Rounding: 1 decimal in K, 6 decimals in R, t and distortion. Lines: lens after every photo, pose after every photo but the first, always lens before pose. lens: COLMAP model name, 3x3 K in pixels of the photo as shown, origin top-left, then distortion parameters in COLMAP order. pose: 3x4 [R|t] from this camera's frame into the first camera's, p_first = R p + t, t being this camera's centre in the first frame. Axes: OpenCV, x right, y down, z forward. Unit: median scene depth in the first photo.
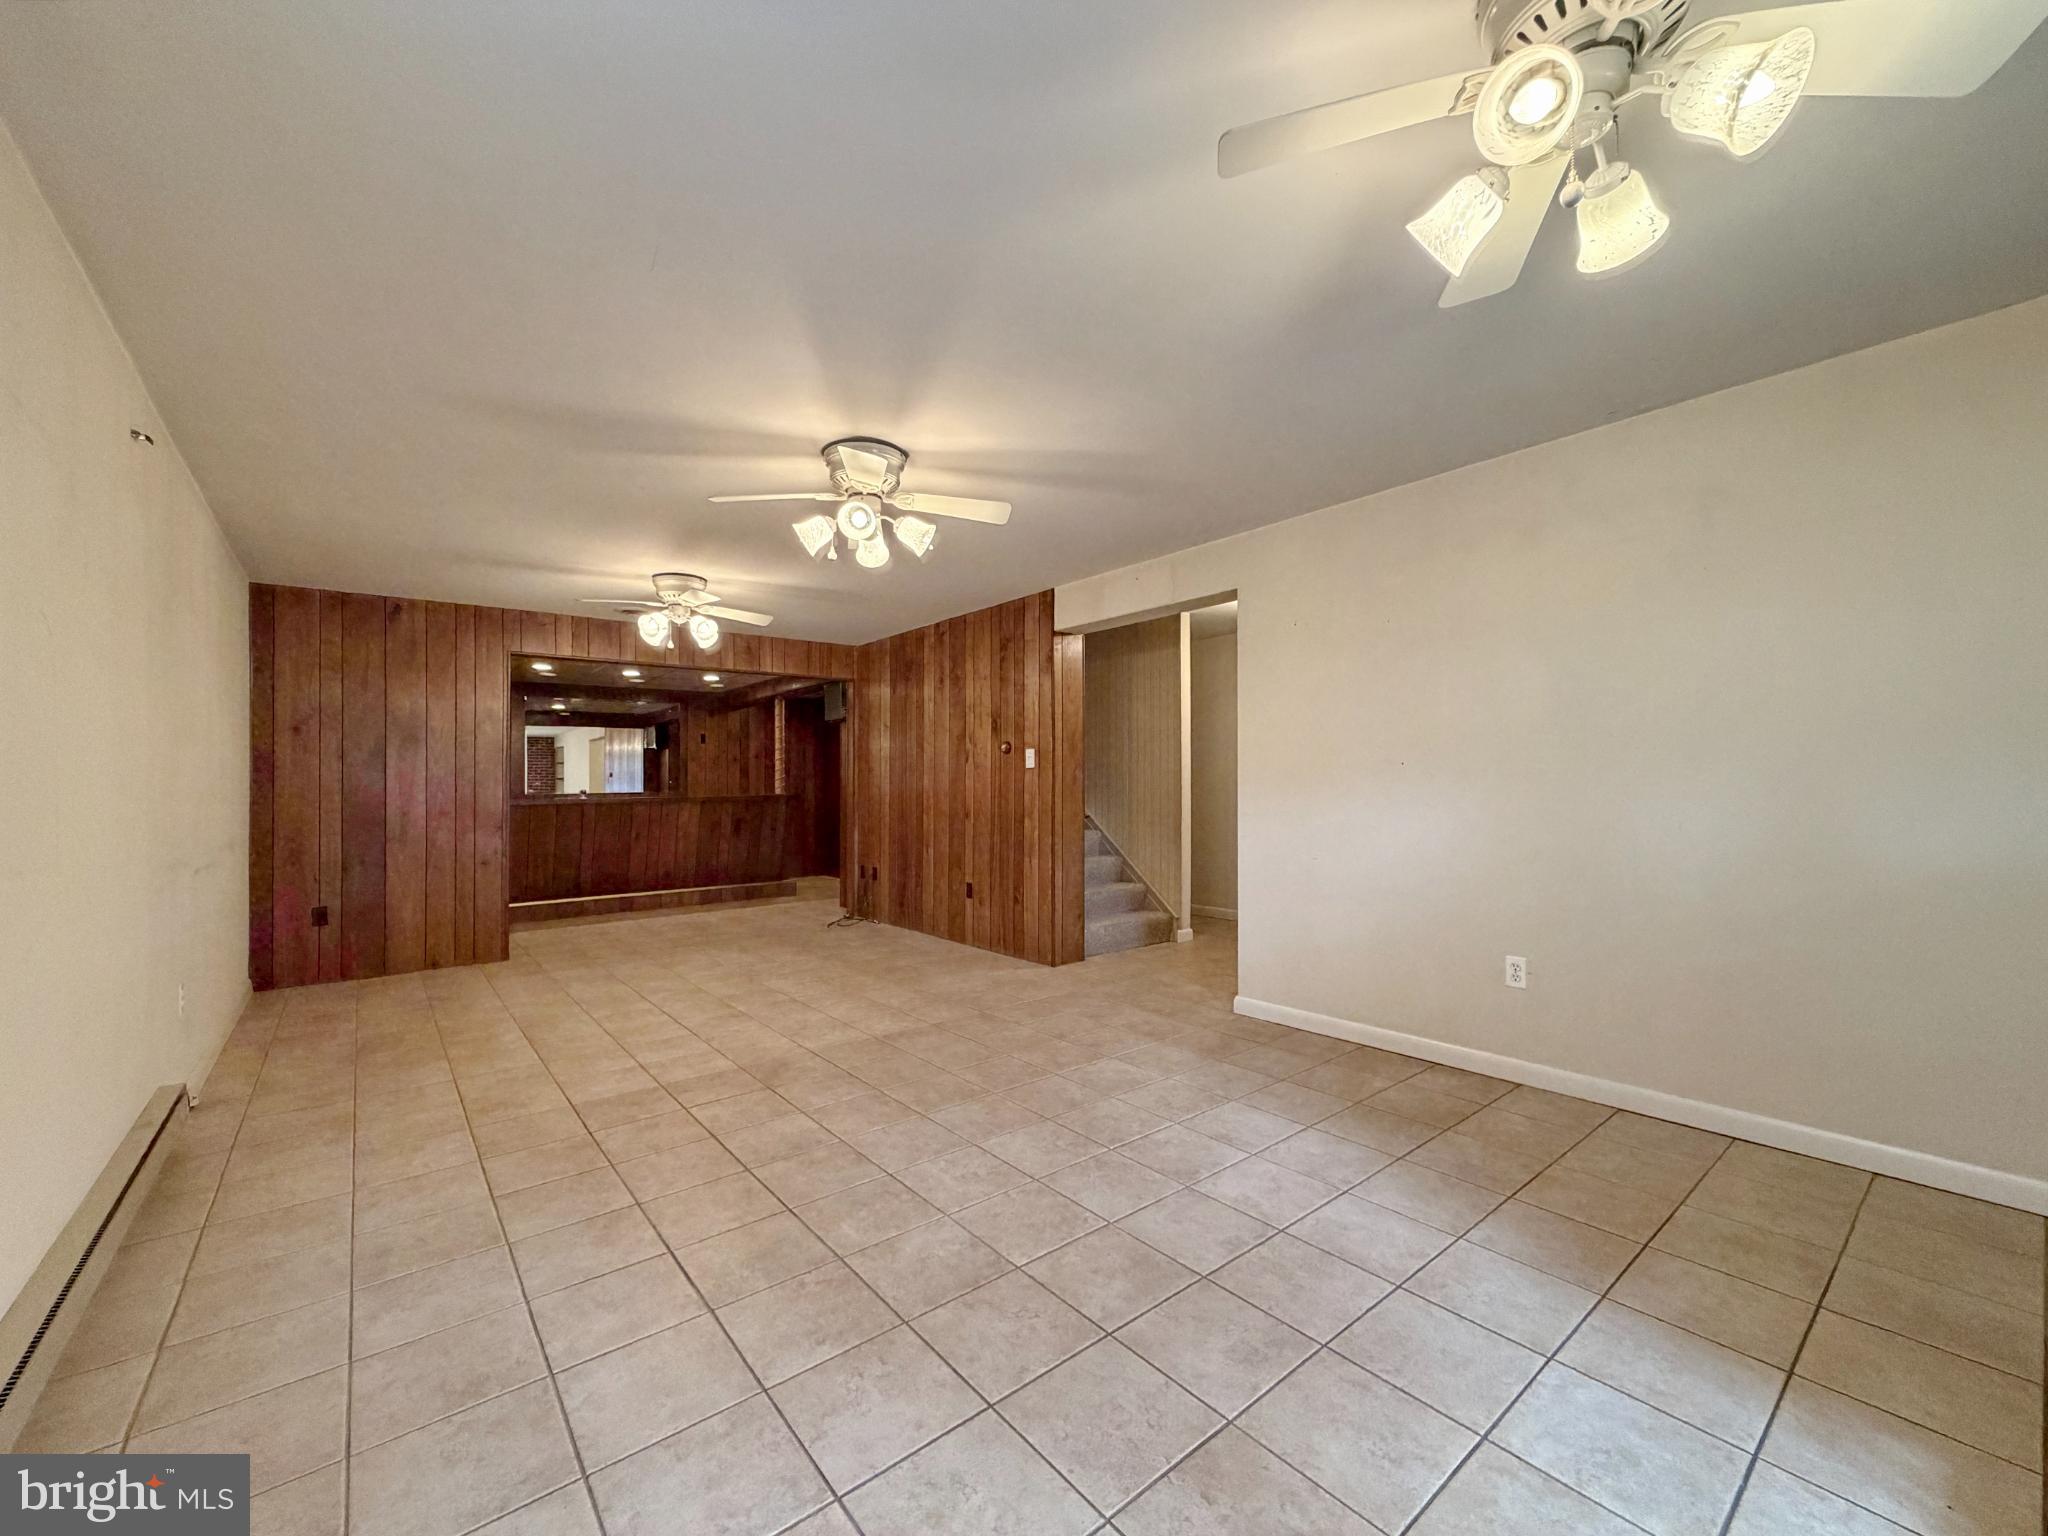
lens RADIAL K [[819.9, 0, 1031.8], [0, 819.9, 776.4], [0, 0, 1]] dist [-0.001115, 0.000185]
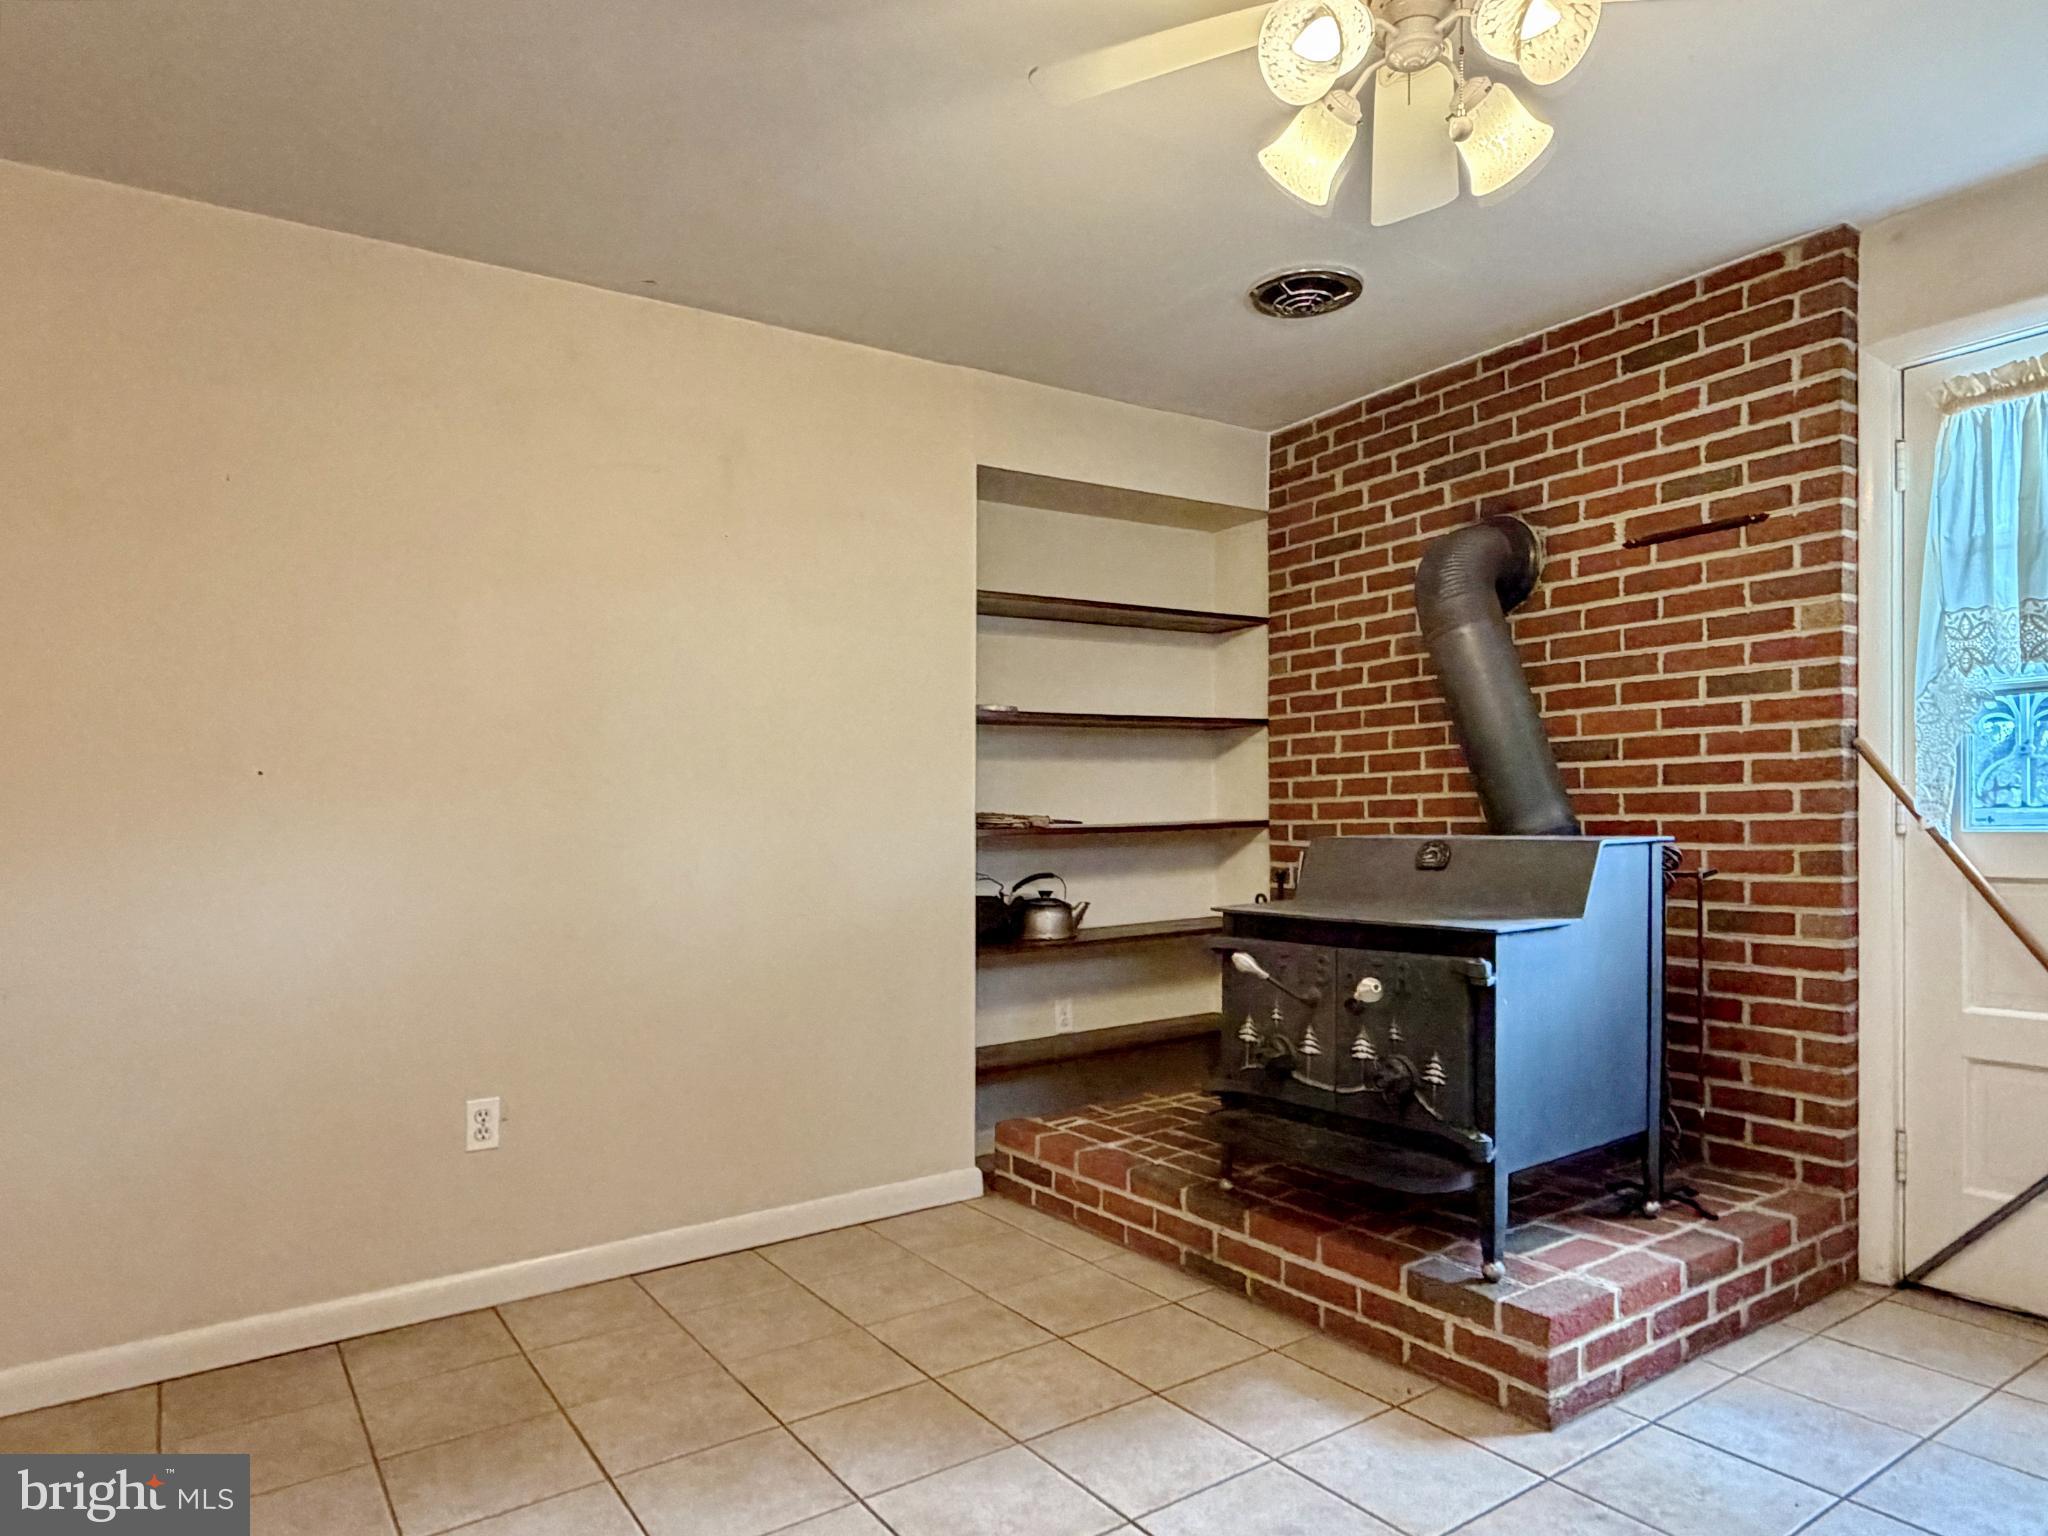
lens RADIAL K [[1265.0, 0, 1030.3], [0, 1265.0, 764.8], [0, 0, 1]] dist [-0.004512, -0.001950]
pose [[0.078082, 0.044668, 0.995946, -0.422230], [0.008970, 0.998924, -0.045505, 0.023825], [-0.996907, 0.012487, 0.077598, 0.674183]]
